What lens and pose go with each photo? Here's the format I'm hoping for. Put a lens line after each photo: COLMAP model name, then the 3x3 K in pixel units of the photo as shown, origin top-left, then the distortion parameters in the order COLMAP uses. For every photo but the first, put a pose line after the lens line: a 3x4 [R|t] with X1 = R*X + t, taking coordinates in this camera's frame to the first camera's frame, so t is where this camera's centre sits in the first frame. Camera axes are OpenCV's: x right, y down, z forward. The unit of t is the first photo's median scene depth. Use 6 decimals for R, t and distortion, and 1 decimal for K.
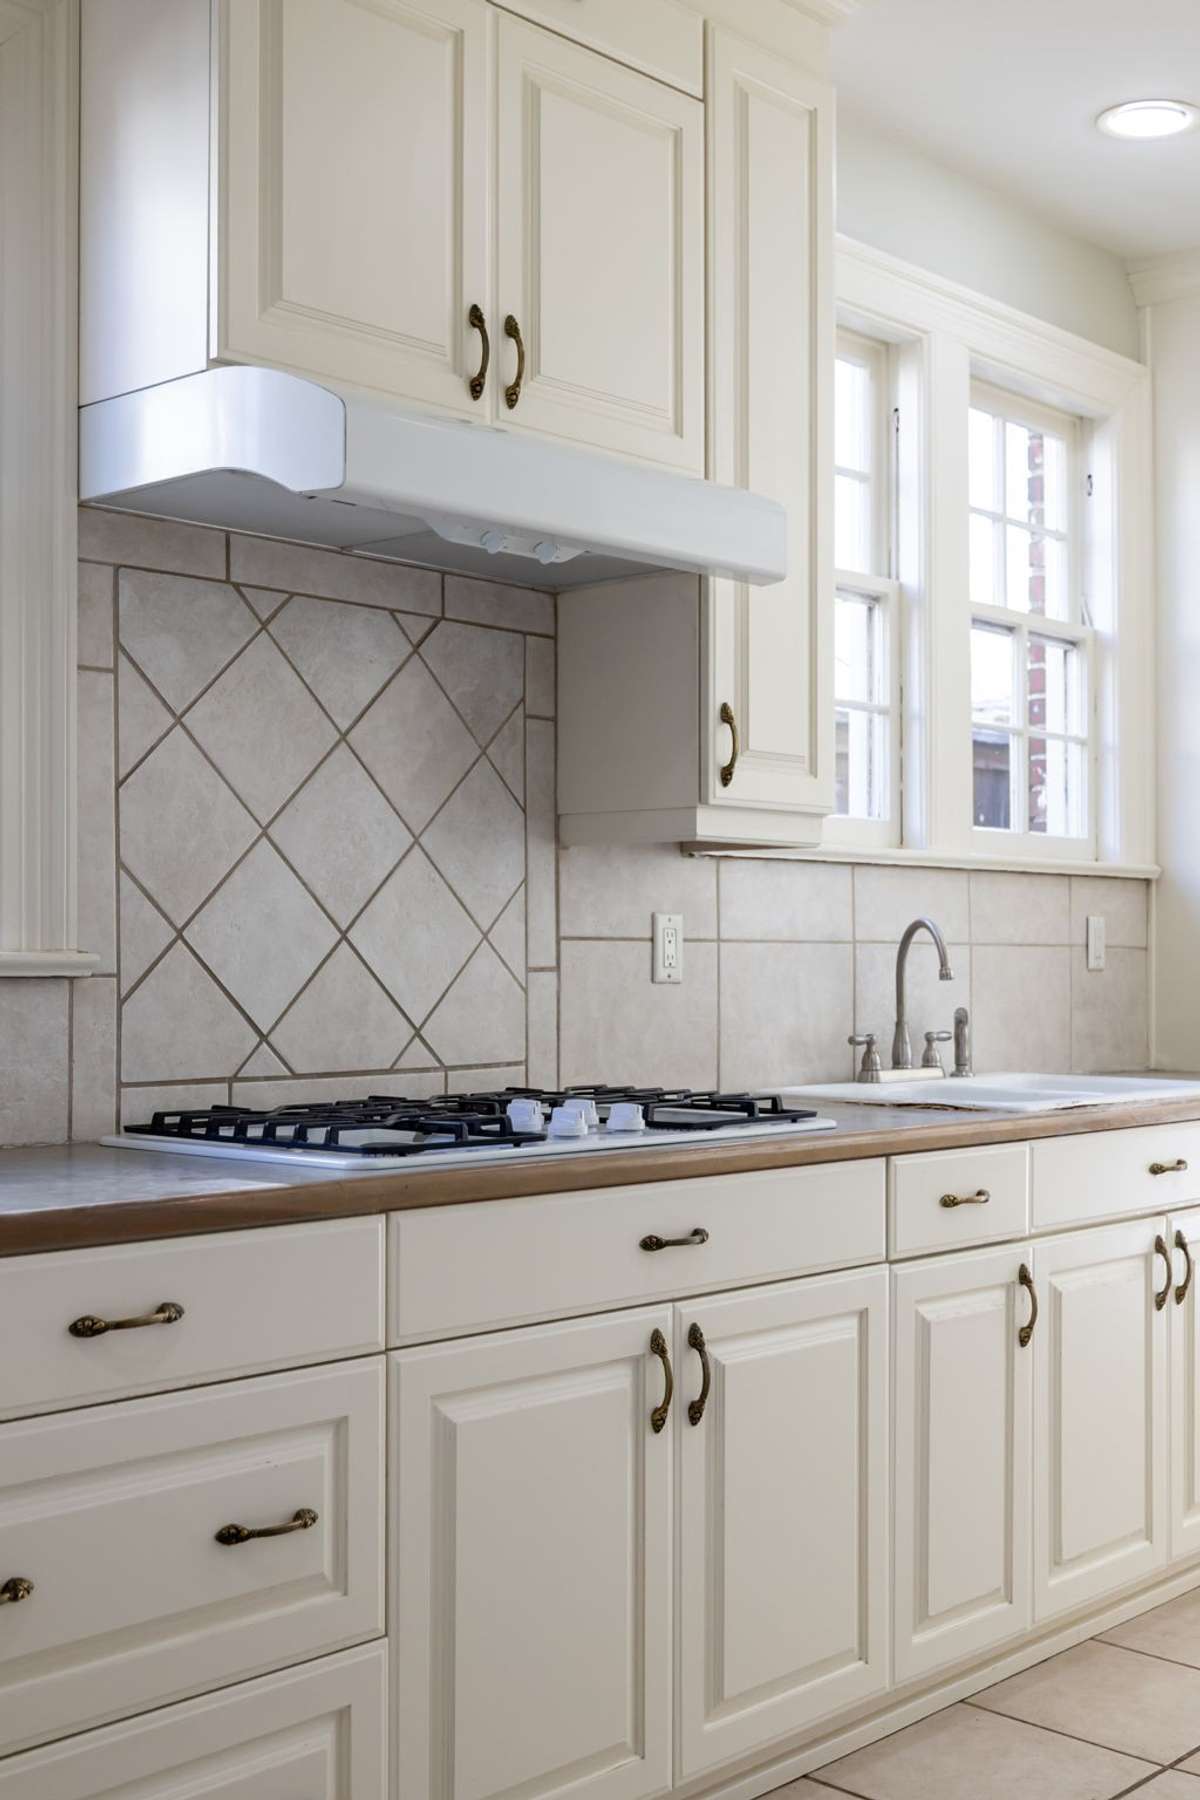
lens RADIAL K [[2073.2, 0, 598.6], [0, 2073.2, 937.9], [0, 0, 1]] dist [0.000331, 0.012554]
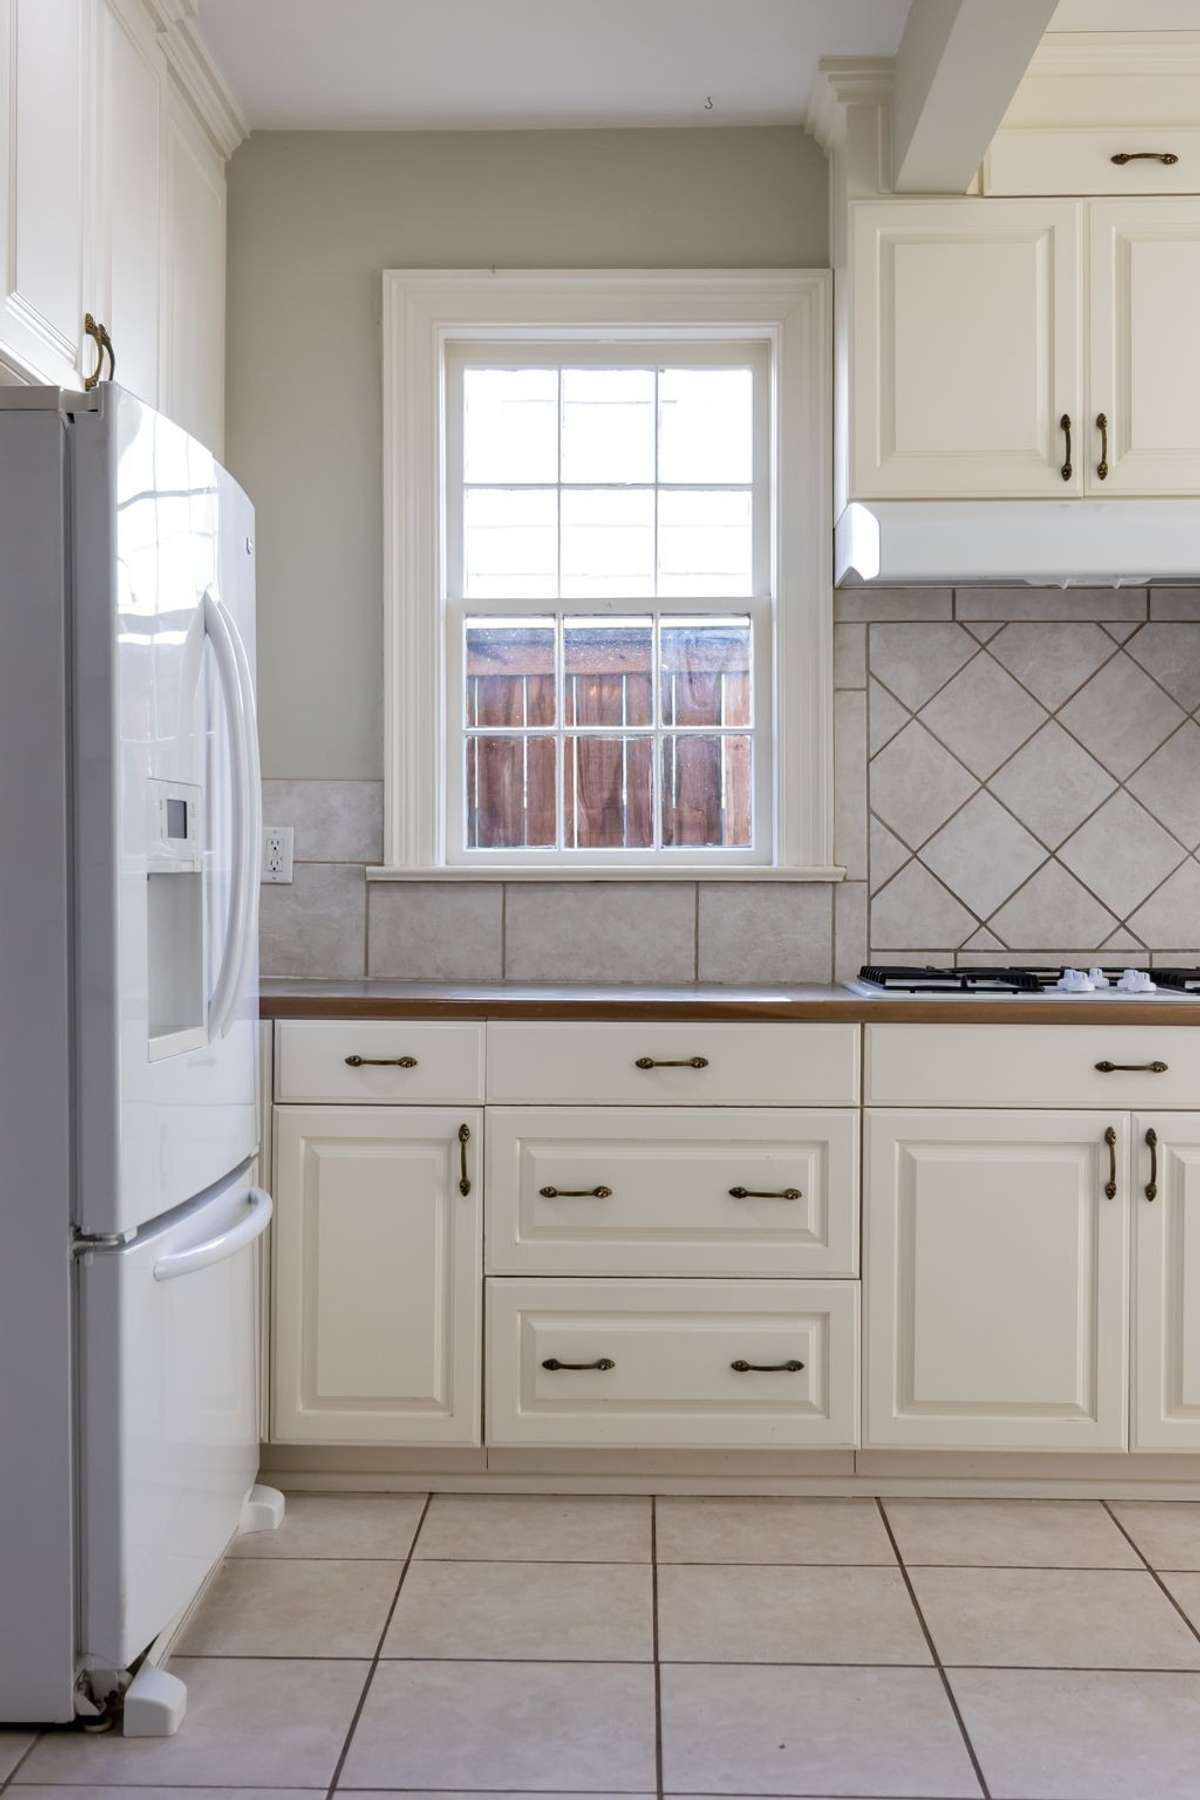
lens RADIAL K [[1971.2, 0, 600.0], [0, 1971.2, 900.0], [0, 0, 1]] dist [0.001563, 0.002121]
pose [[0.658535, 0.006748, -0.752520, 0.669475], [0.006570, 0.999870, 0.014715, 0.007864], [0.752522, -0.014634, 0.658405, -0.130070]]
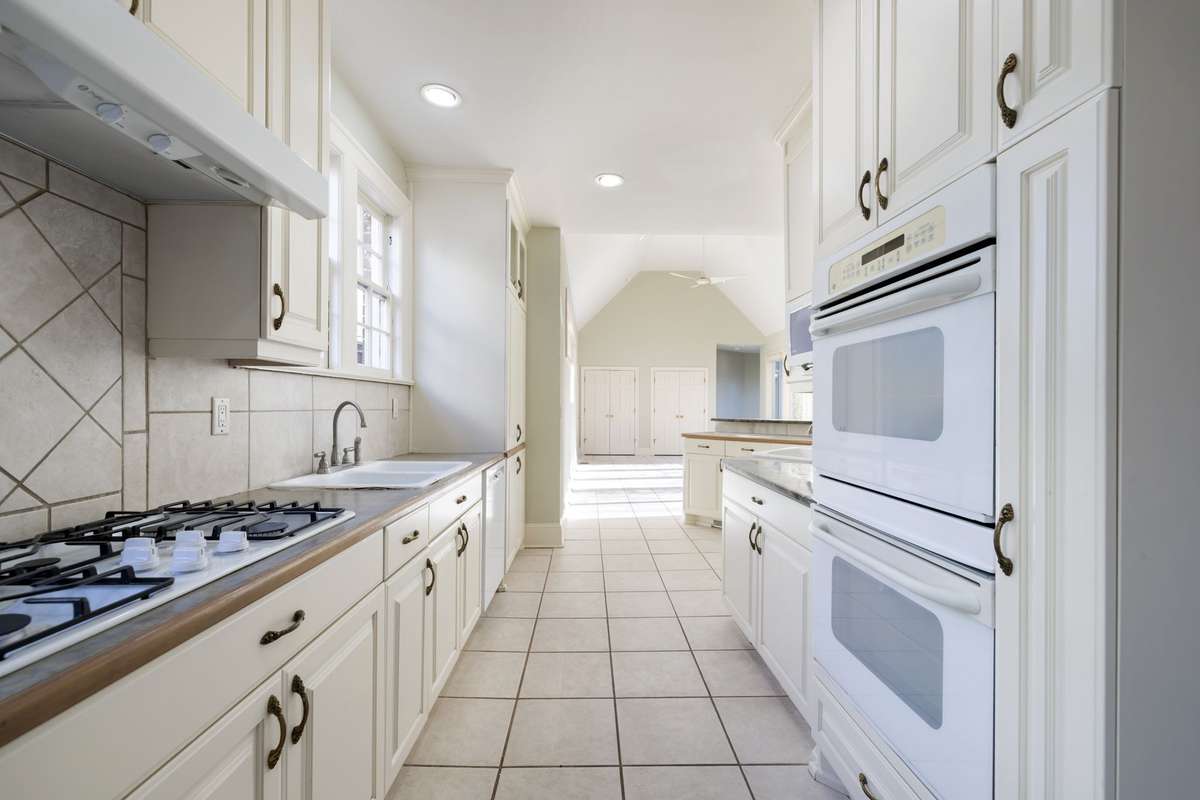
lens RADIAL K [[508.7, 0, 597.4], [0, 508.7, 405.0], [0, 0, 1]] dist [0.000428, -0.000064]
pose [[0.721960, 0.004078, 0.691922, -0.043928], [-0.011618, 0.999913, 0.006228, -0.013443], [-0.691837, -0.012535, 0.721945, 0.485387]]
